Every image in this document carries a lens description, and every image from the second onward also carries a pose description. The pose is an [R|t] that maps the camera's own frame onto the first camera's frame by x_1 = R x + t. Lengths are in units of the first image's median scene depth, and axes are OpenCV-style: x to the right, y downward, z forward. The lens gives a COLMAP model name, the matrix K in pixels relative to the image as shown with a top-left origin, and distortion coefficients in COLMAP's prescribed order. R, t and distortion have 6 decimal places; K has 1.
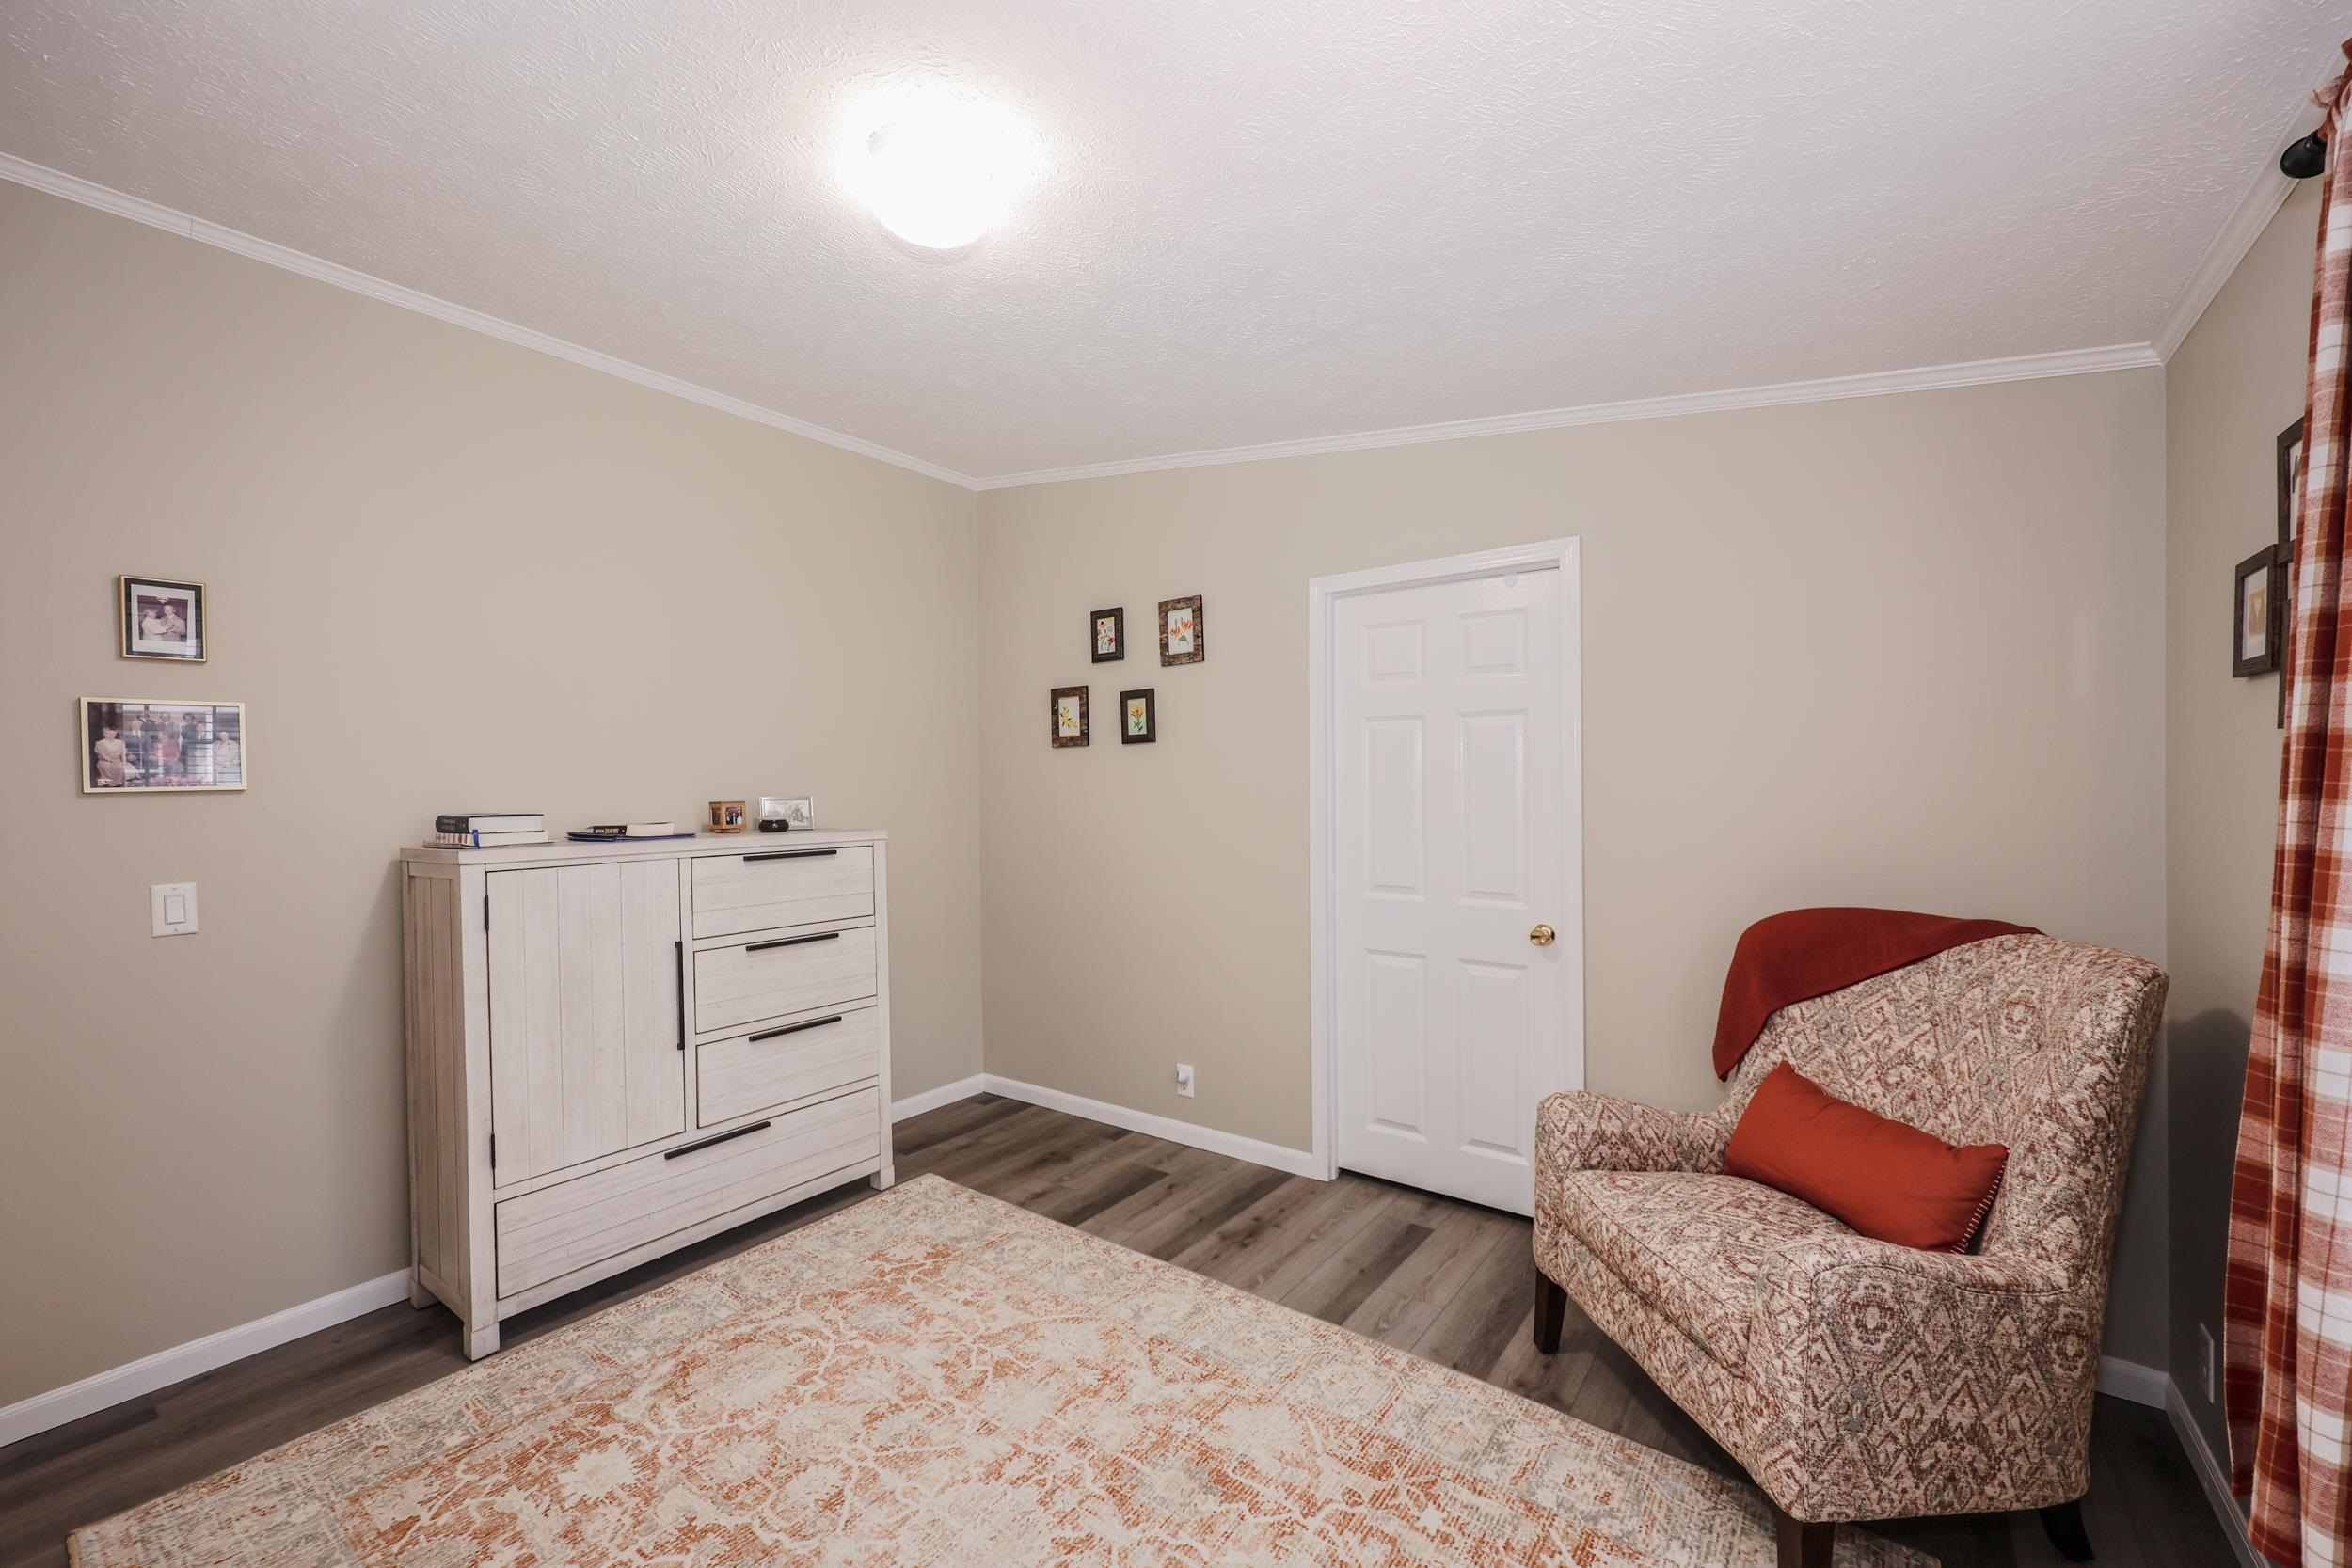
lens RADIAL K [[959.5, 0, 1190.9], [0, 959.5, 785.3], [0, 0, 1]] dist [0.002970, -0.000089]
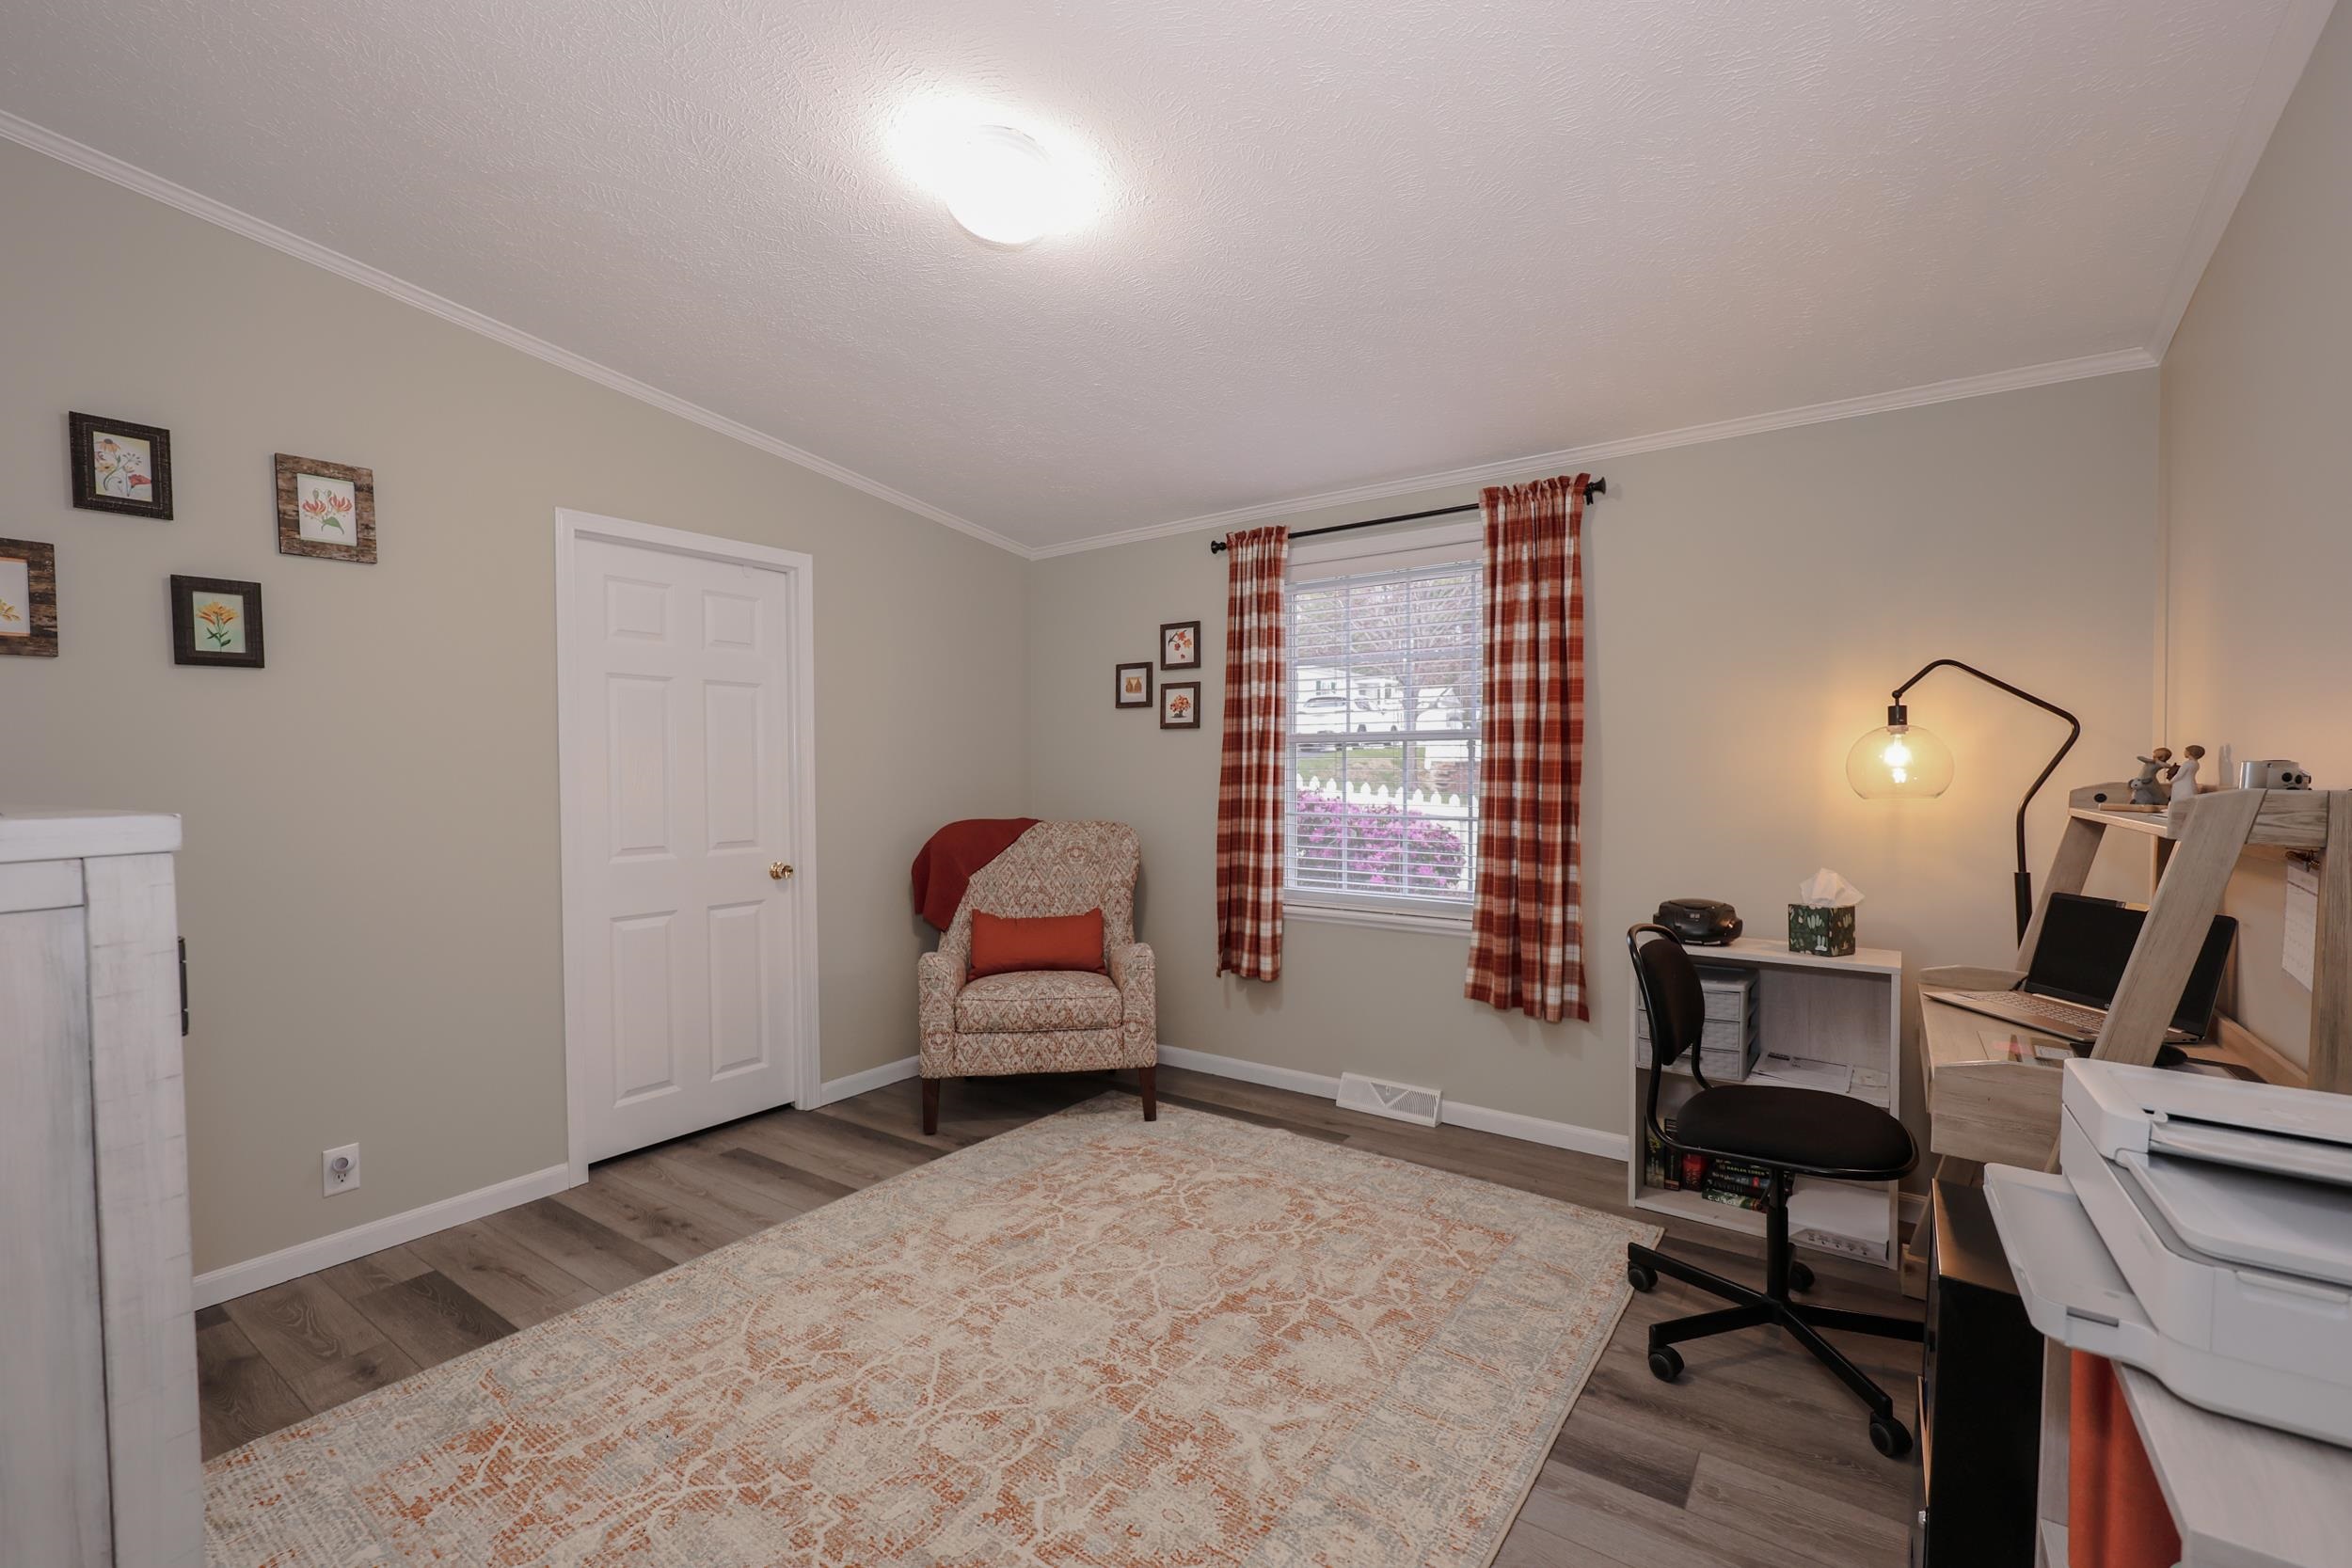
lens RADIAL K [[959.5, 0, 1192.7], [0, 959.5, 786.1], [0, 0, 1]] dist [0.002970, -0.000089]
pose [[-0.016544, -0.007766, 0.999833, -0.815083], [0.012896, 0.999885, 0.007980, 0.042792], [-0.999780, 0.013026, -0.016442, 0.467116]]
